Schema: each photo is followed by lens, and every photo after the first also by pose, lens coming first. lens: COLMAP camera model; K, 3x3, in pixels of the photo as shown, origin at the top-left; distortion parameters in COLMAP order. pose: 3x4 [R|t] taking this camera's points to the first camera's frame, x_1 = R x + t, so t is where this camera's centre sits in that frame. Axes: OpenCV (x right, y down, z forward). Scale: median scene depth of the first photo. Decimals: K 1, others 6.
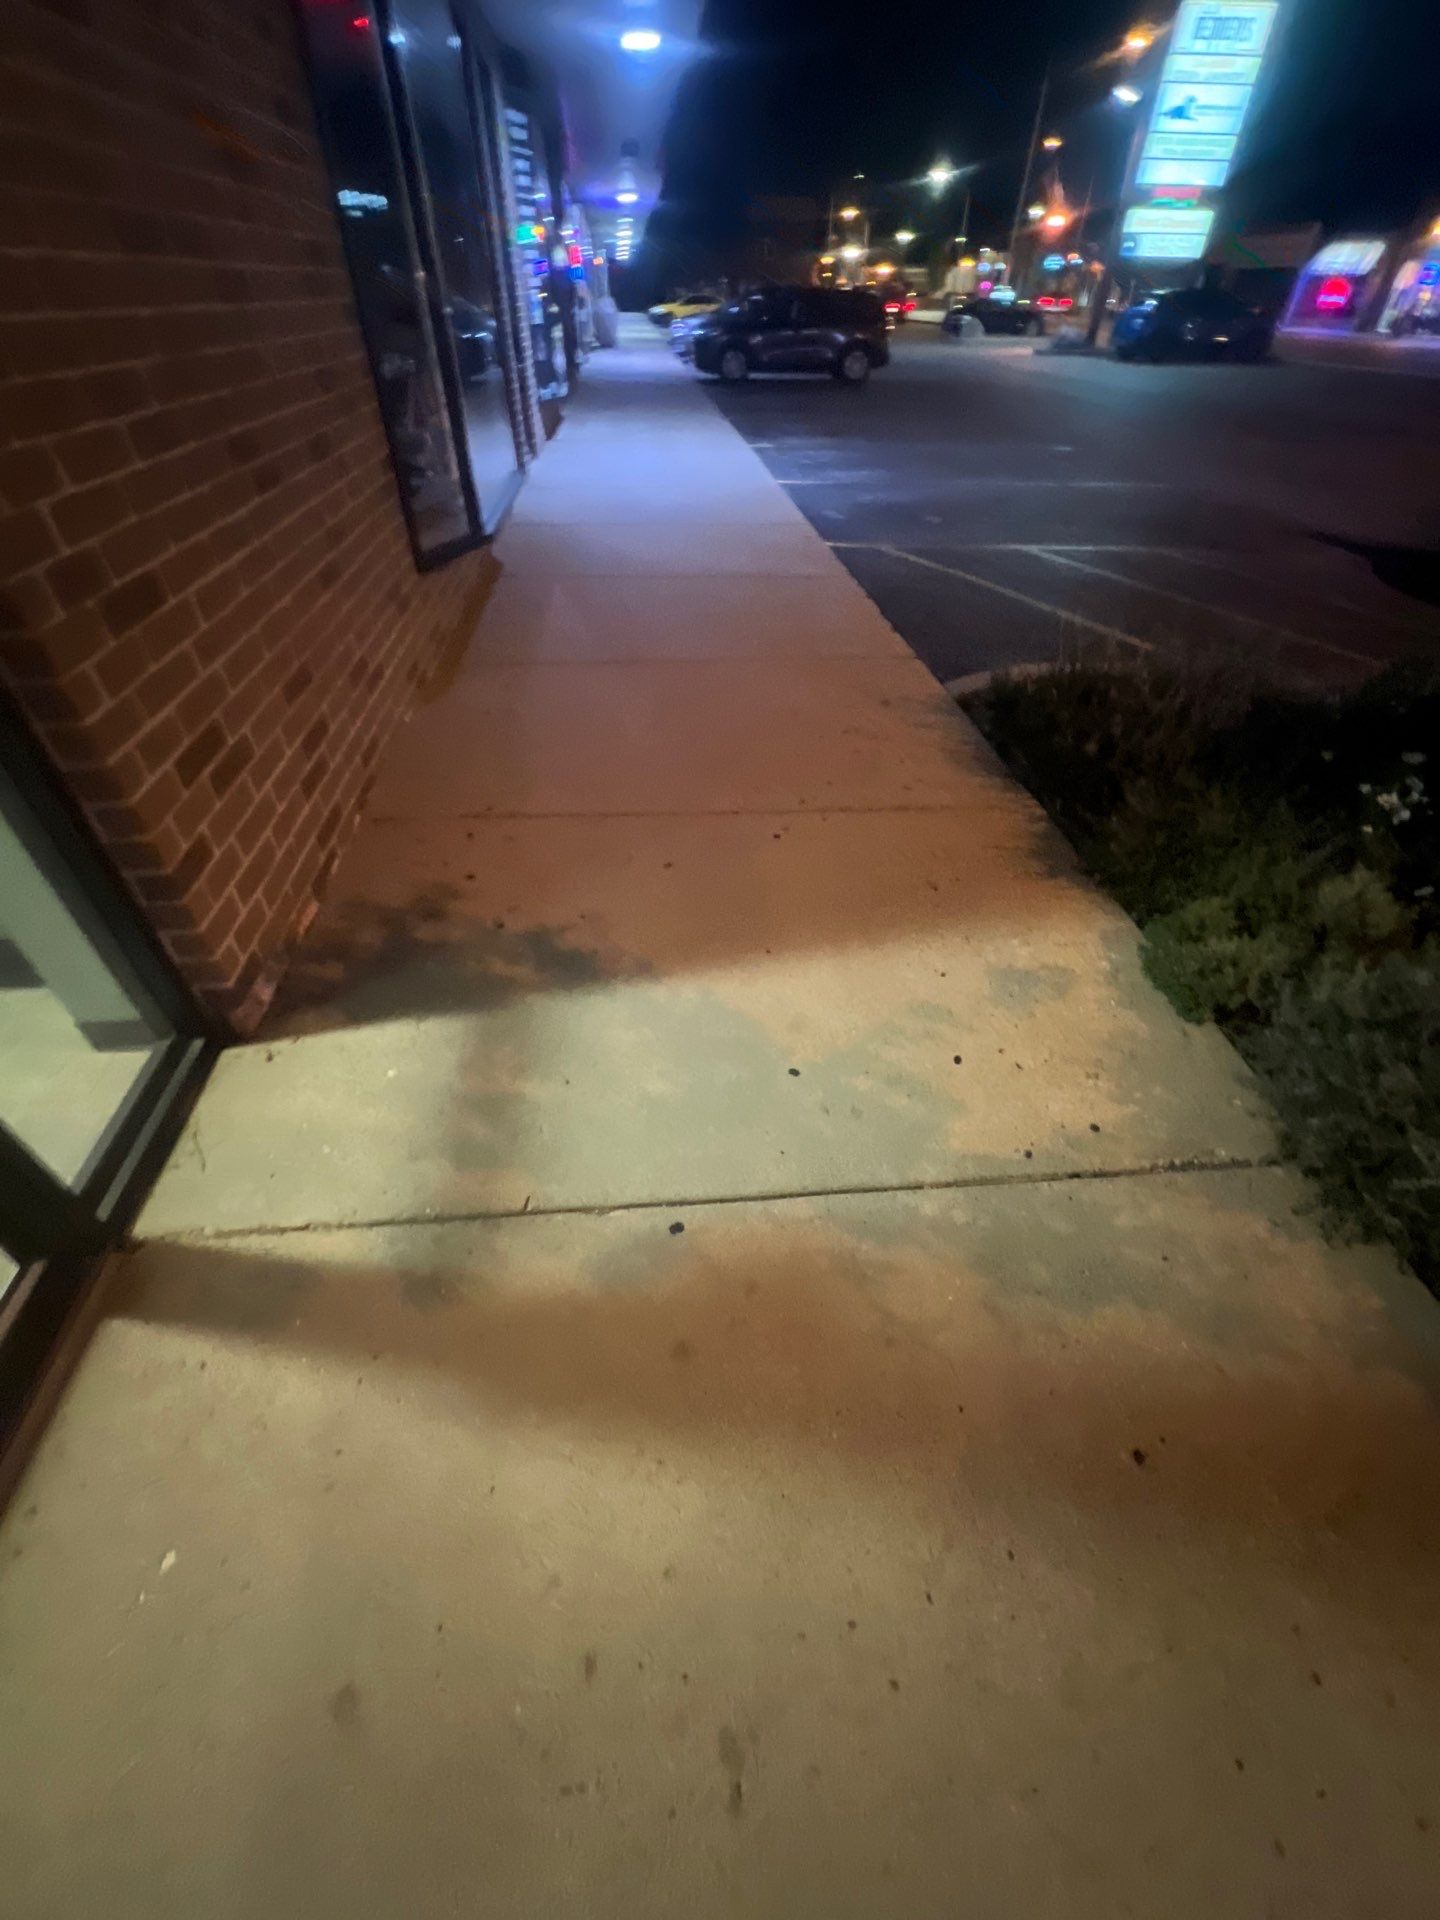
lens RADIAL K [[763.4, 0, 722.0], [0, 763.4, 953.8], [0, 0, 1]] dist [-0.000721, 0.000067]
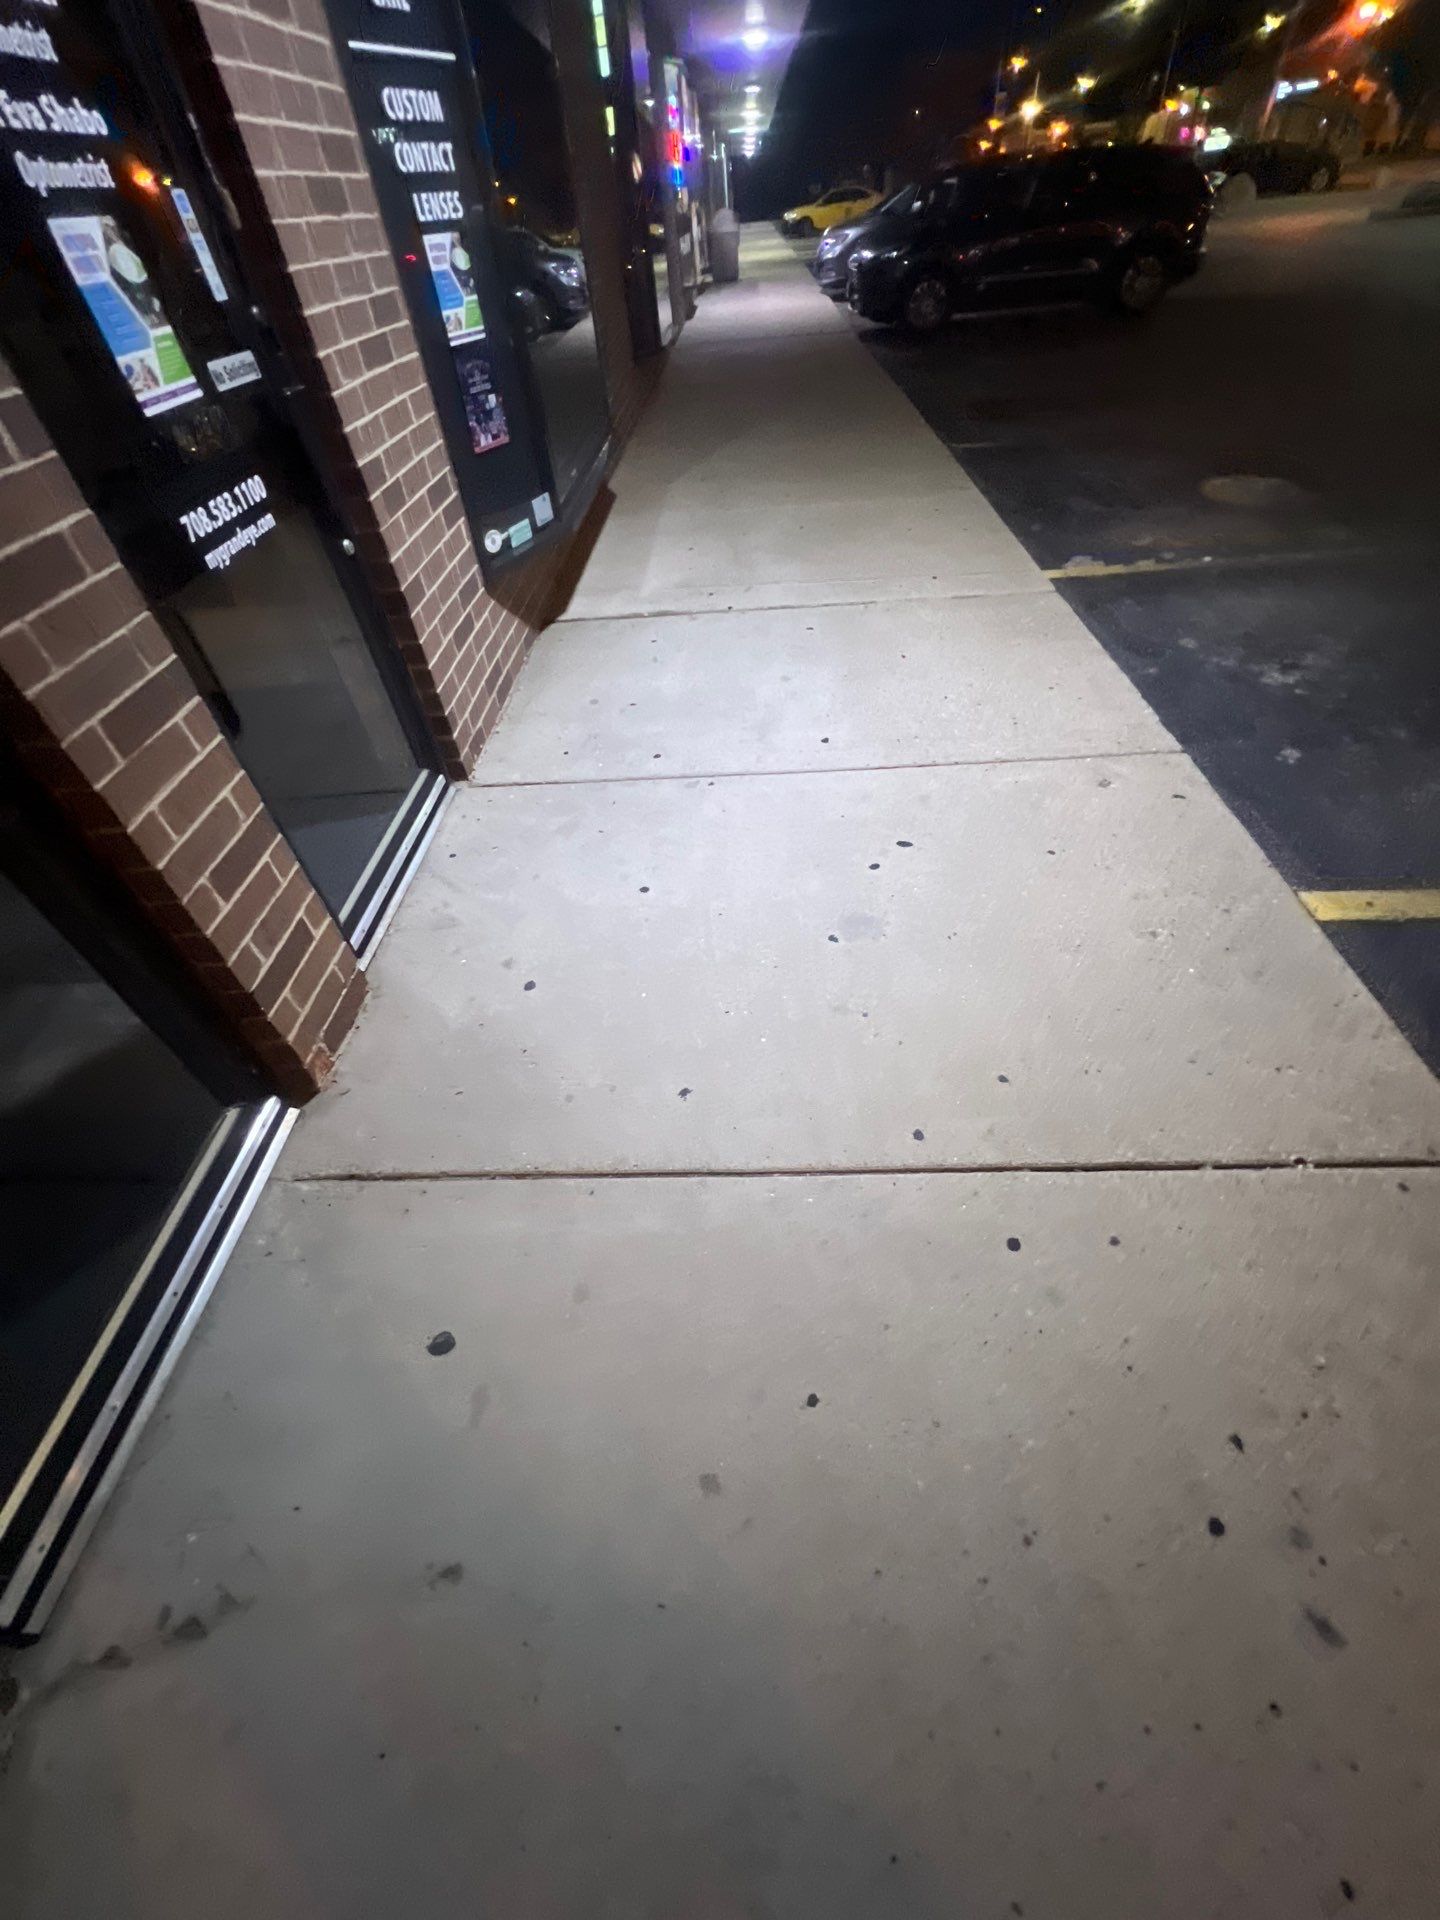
lens RADIAL K [[763.4, 0, 728.1], [0, 763.4, 979.3], [0, 0, 1]] dist [-0.000721, 0.000067]
pose [[0.989001, 0.021120, -0.146396, -0.034847], [-0.008480, 0.996221, 0.086436, -0.257478], [0.147668, -0.084244, 0.985443, 0.298981]]
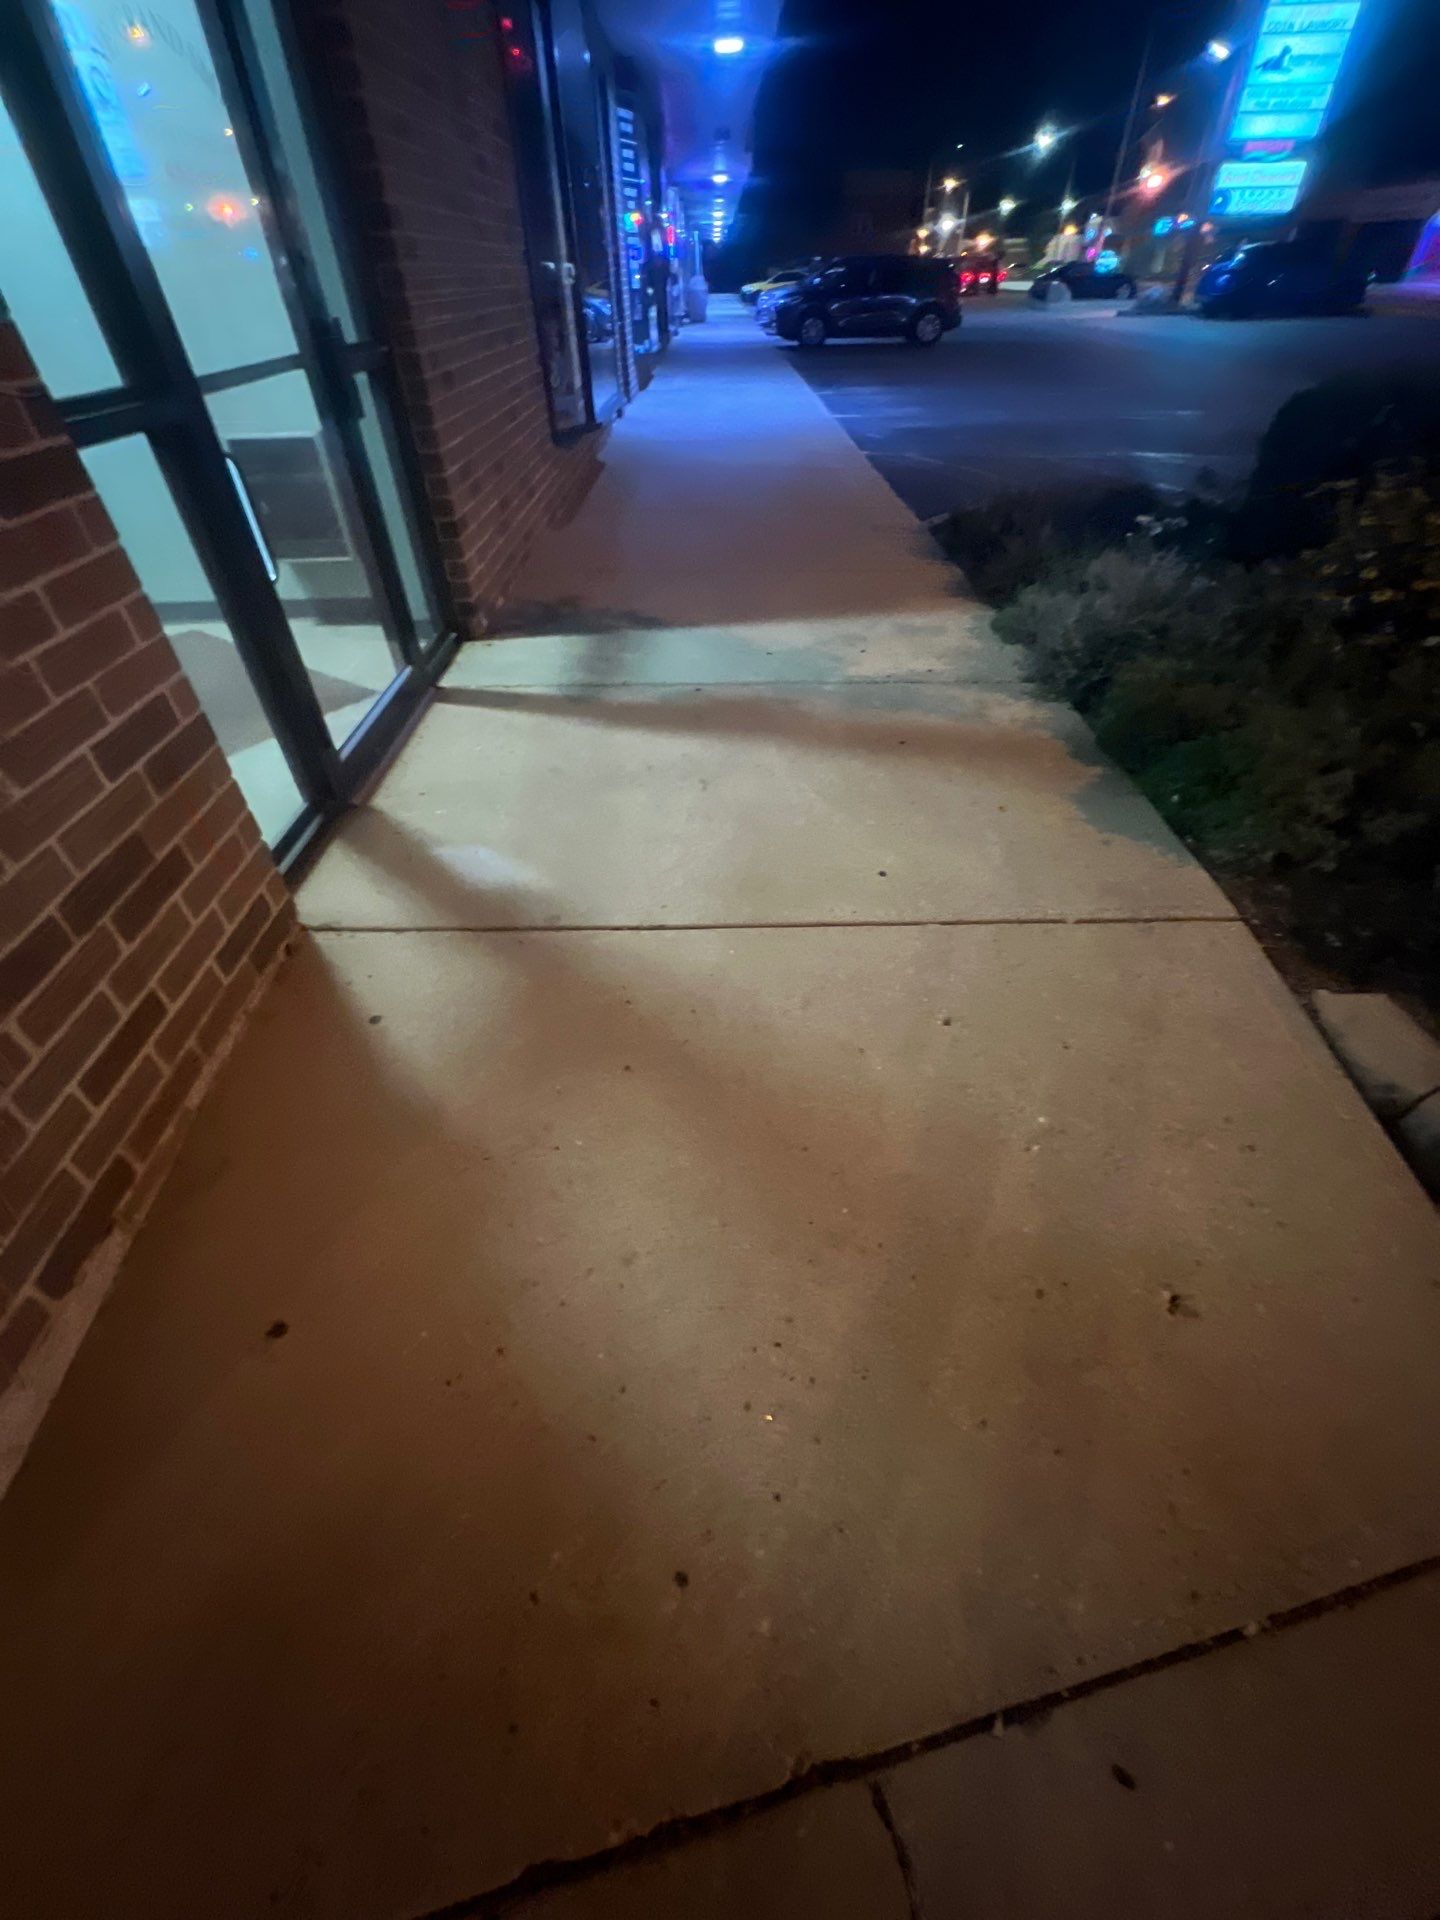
lens RADIAL K [[763.4, 0, 722.1], [0, 763.4, 950.1], [0, 0, 1]] dist [-0.000721, 0.000067]
pose [[0.995279, 0.039063, -0.088852, 0.016368], [-0.038102, 0.999196, 0.012488, 0.080181], [0.089268, -0.009044, 0.995967, -0.078510]]
